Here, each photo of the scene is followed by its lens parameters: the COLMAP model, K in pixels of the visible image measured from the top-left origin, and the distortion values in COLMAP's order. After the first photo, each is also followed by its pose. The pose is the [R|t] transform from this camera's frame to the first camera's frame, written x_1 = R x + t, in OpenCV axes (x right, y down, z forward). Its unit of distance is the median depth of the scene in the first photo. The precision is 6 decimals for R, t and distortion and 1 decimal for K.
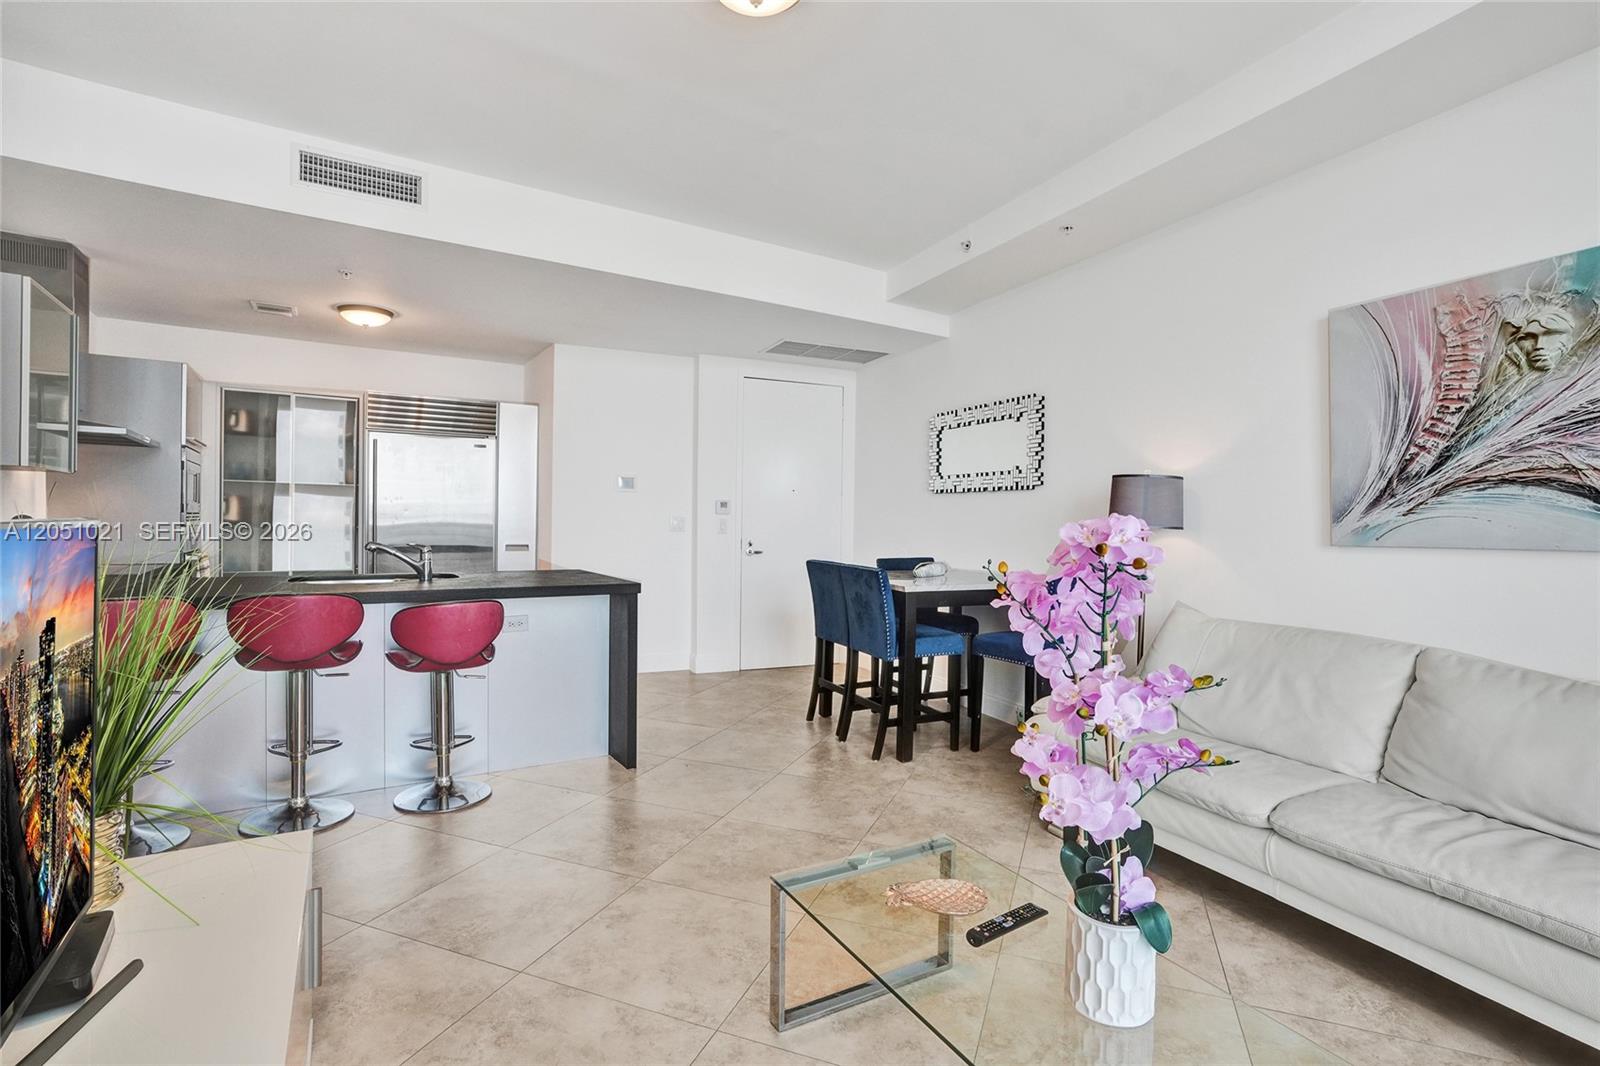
lens RADIAL K [[774.3, 0, 803.6], [0, 774.3, 523.3], [0, 0, 1]] dist [-0.052448, 0.025900]
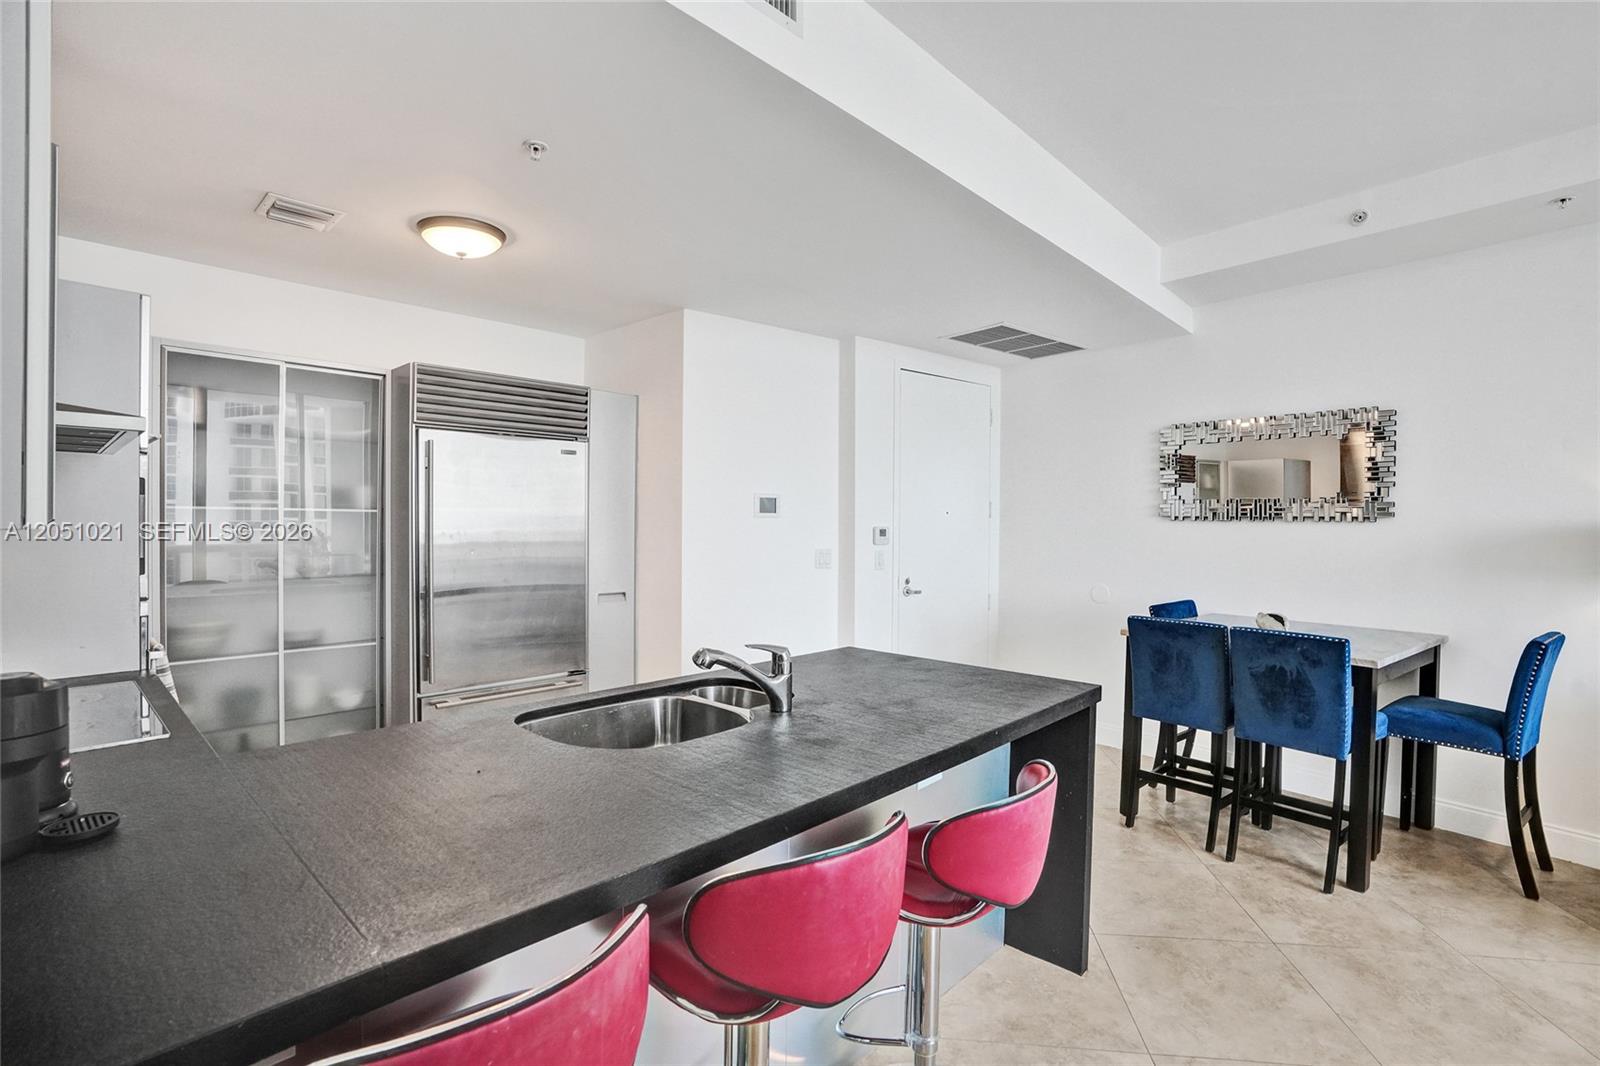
lens RADIAL K [[774.3, 0, 818.4], [0, 774.3, 532.6], [0, 0, 1]] dist [-0.052448, 0.025900]
pose [[0.967242, -0.009680, 0.253671, -0.431669], [0.005378, 0.999830, 0.017647, -0.045307], [-0.253798, -0.015705, 0.967130, 0.317348]]
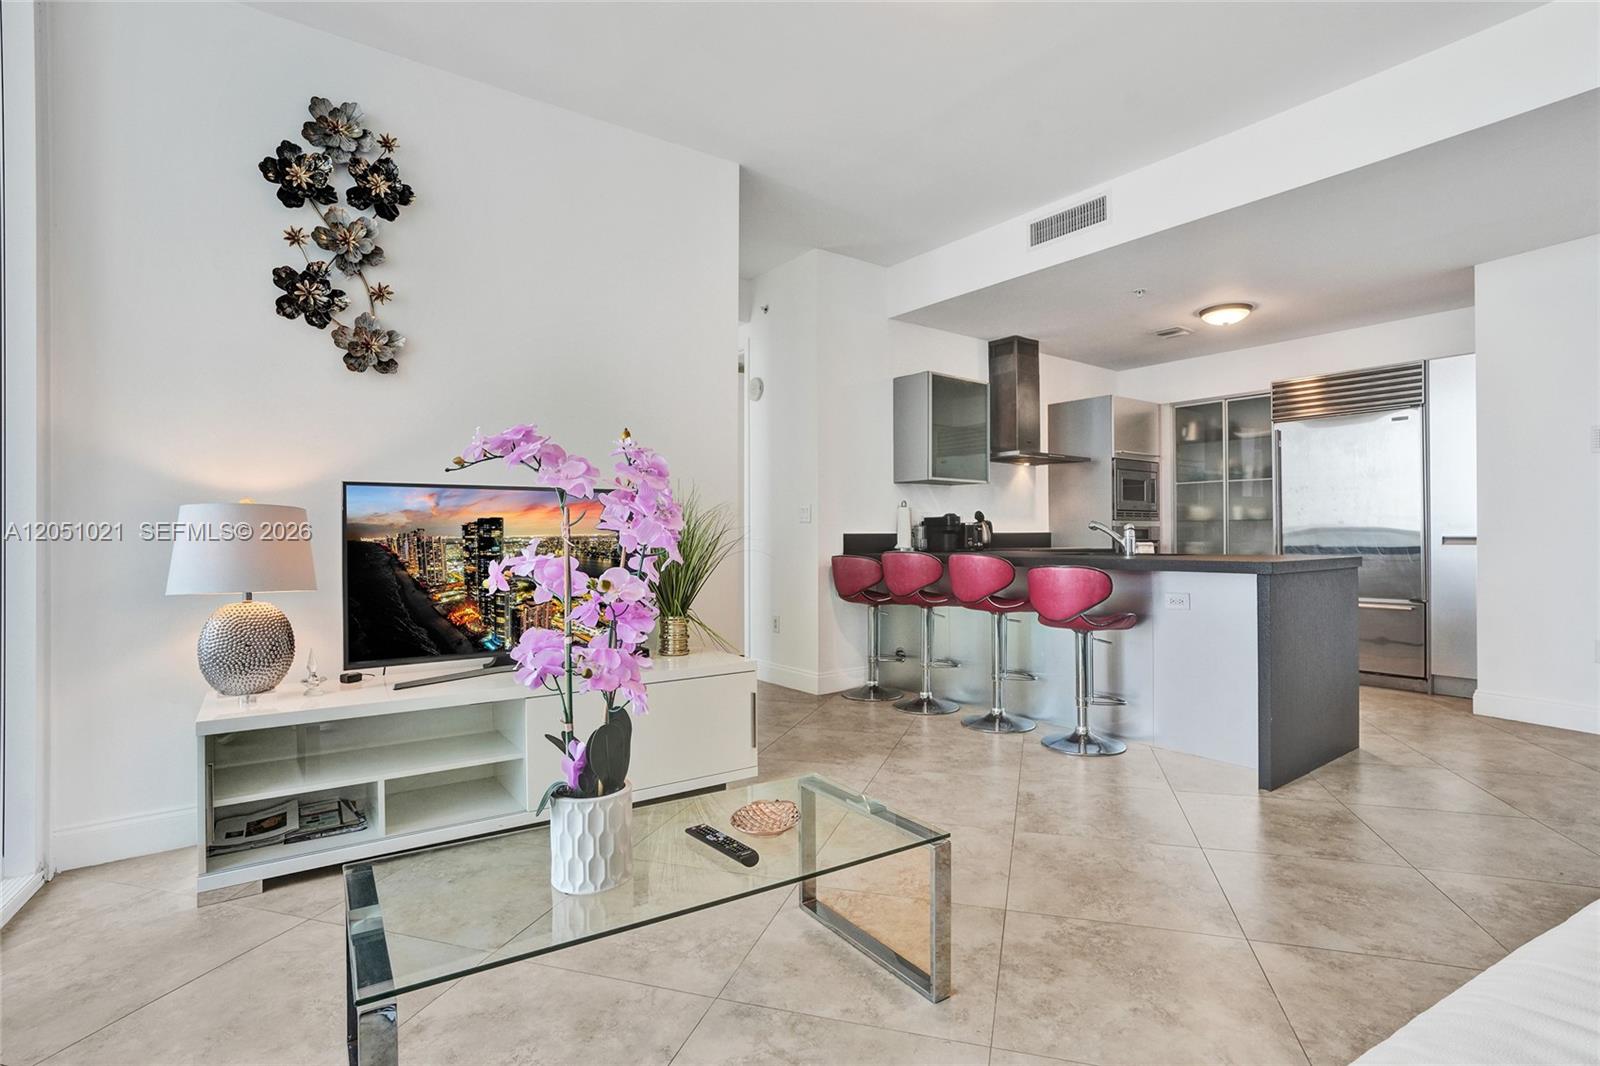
lens RADIAL K [[774.3, 0, 806.9], [0, 774.3, 531.7], [0, 0, 1]] dist [-0.052448, 0.025900]
pose [[0.078475, -0.019449, -0.996726, 0.397969], [-0.000895, 0.999808, -0.019579, 0.044573], [0.996916, 0.002429, 0.078443, 0.324943]]
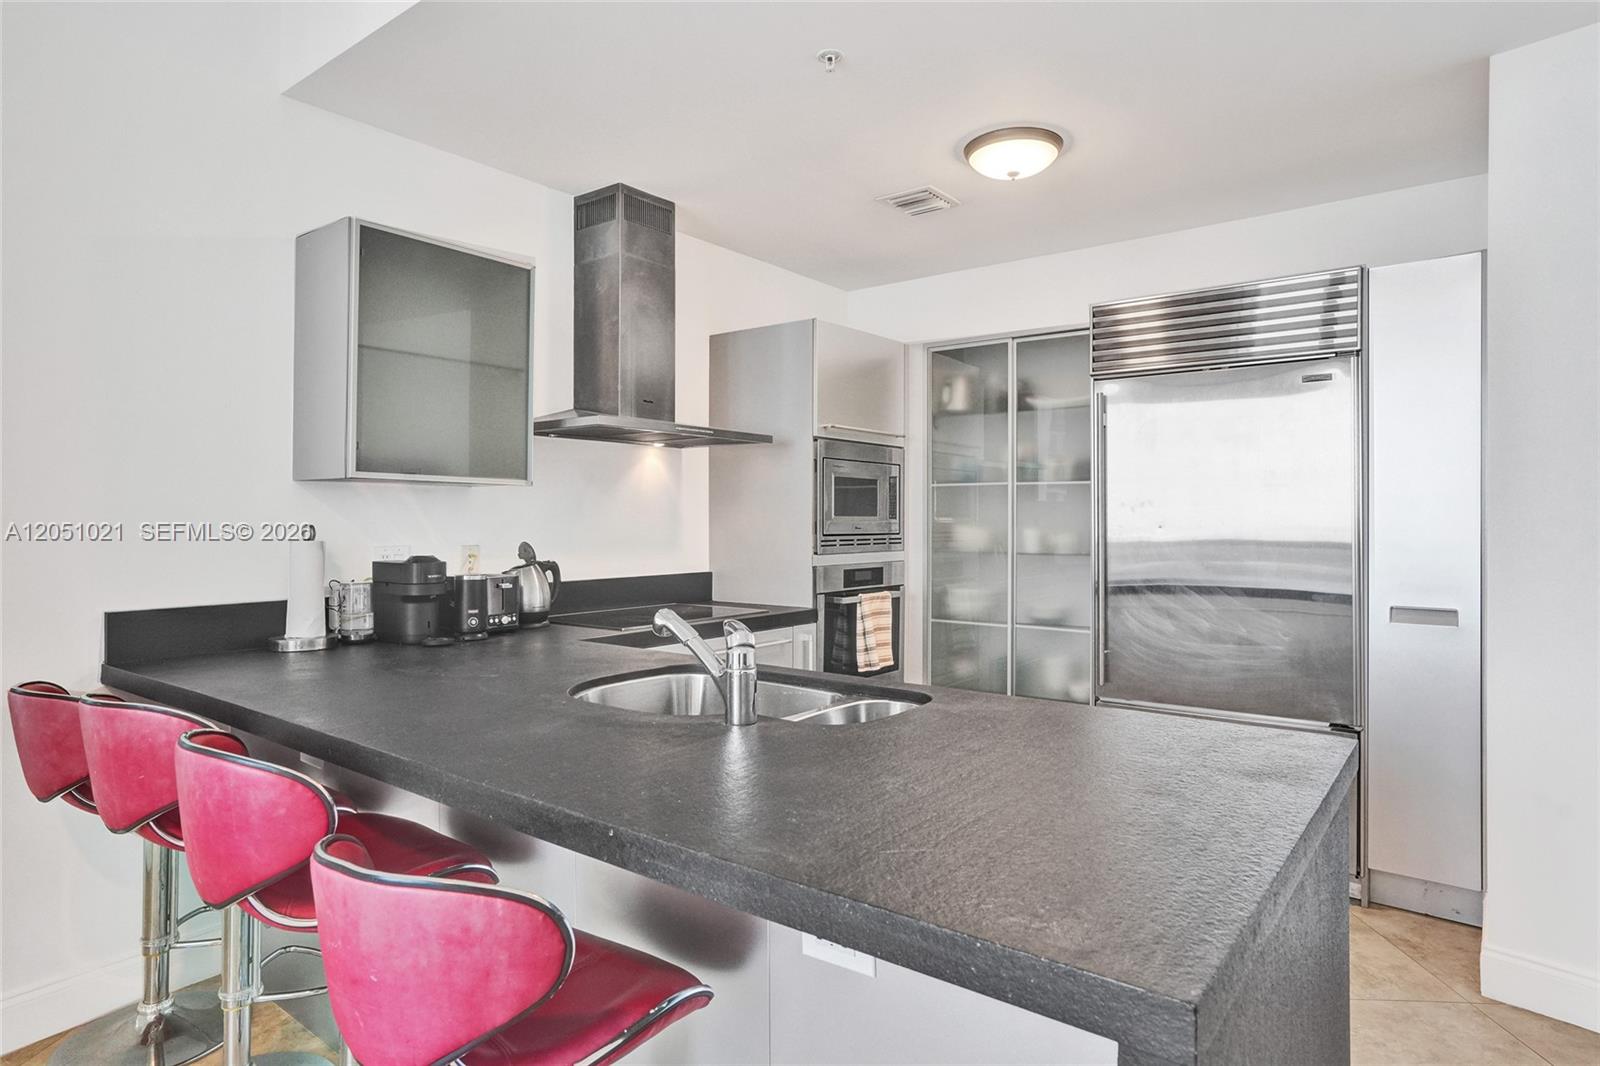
lens RADIAL K [[907.2, 0, 802.8], [0, 907.2, 510.2], [0, 0, 1]] dist [-0.000064, 0.005078]
pose [[0.339883, -0.025304, -0.940127, -0.042217], [-0.003004, 0.999604, -0.027990, -0.011226], [0.940463, 0.012337, 0.339672, 0.621230]]
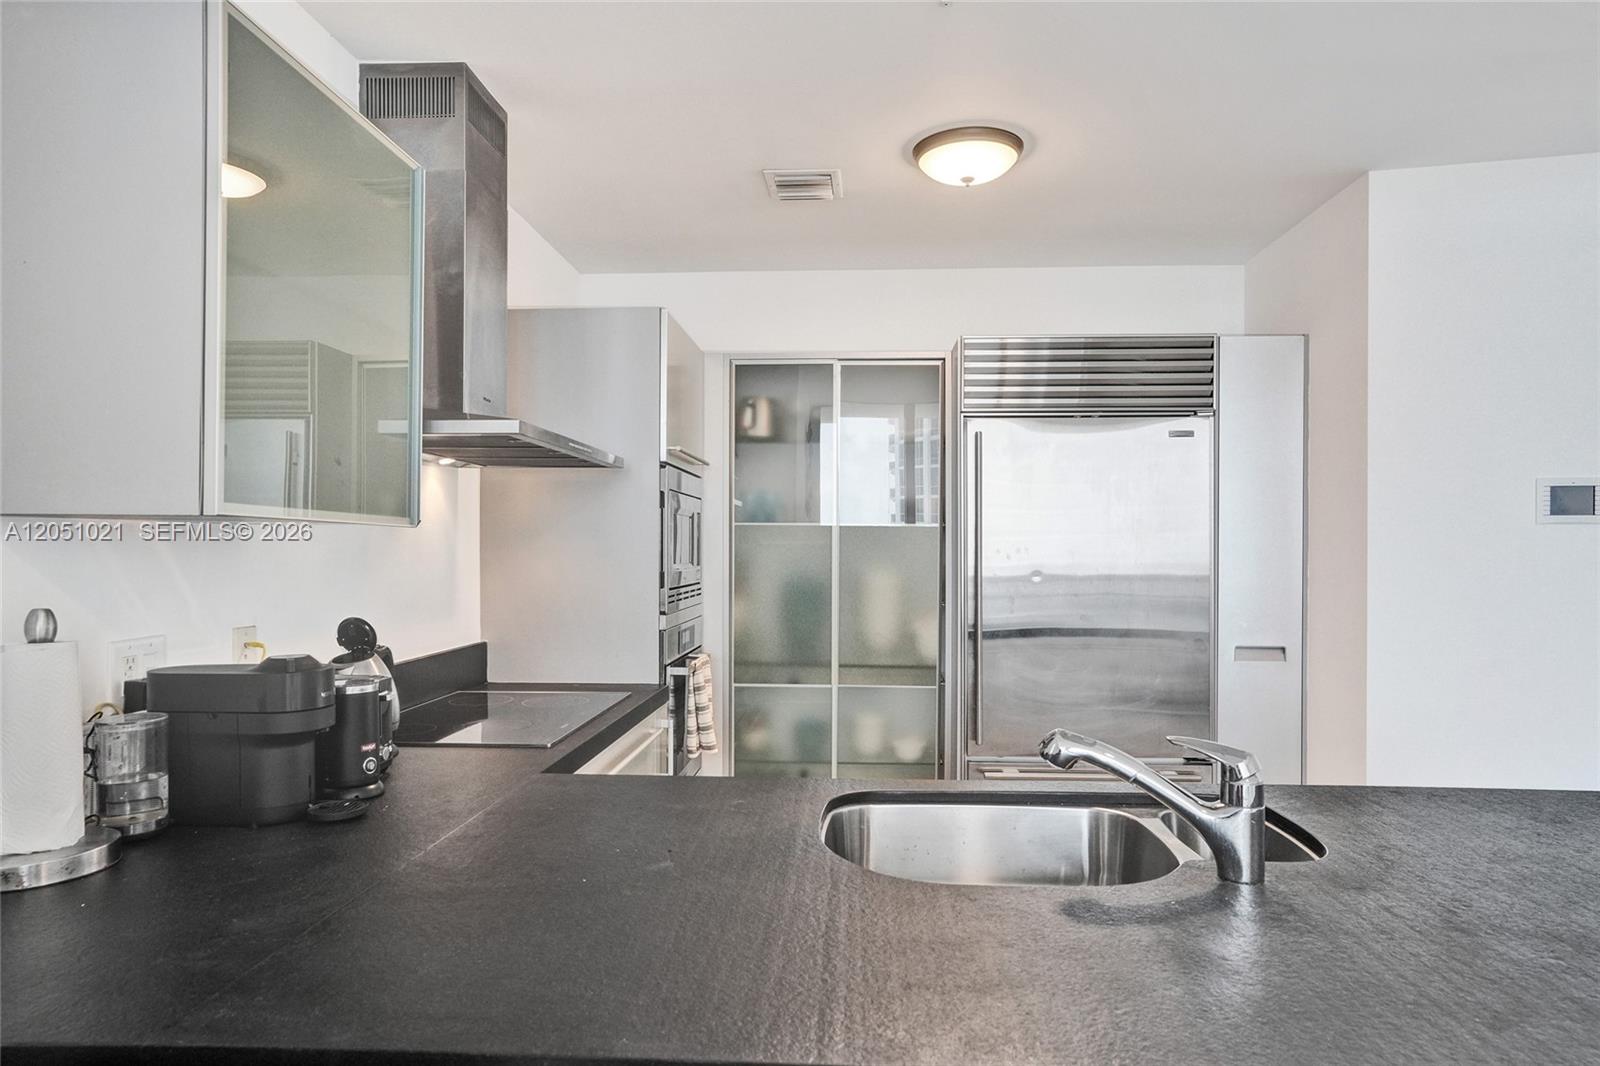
lens RADIAL K [[979.6, 0, 811.1], [0, 979.6, 547.3], [0, 0, 1]] dist [0.002148, 0.007465]
pose [[0.811058, -0.015412, -0.584763, -0.291995], [0.007120, 0.999839, -0.016476, -0.027053], [0.584922, 0.009200, 0.811037, 0.440766]]
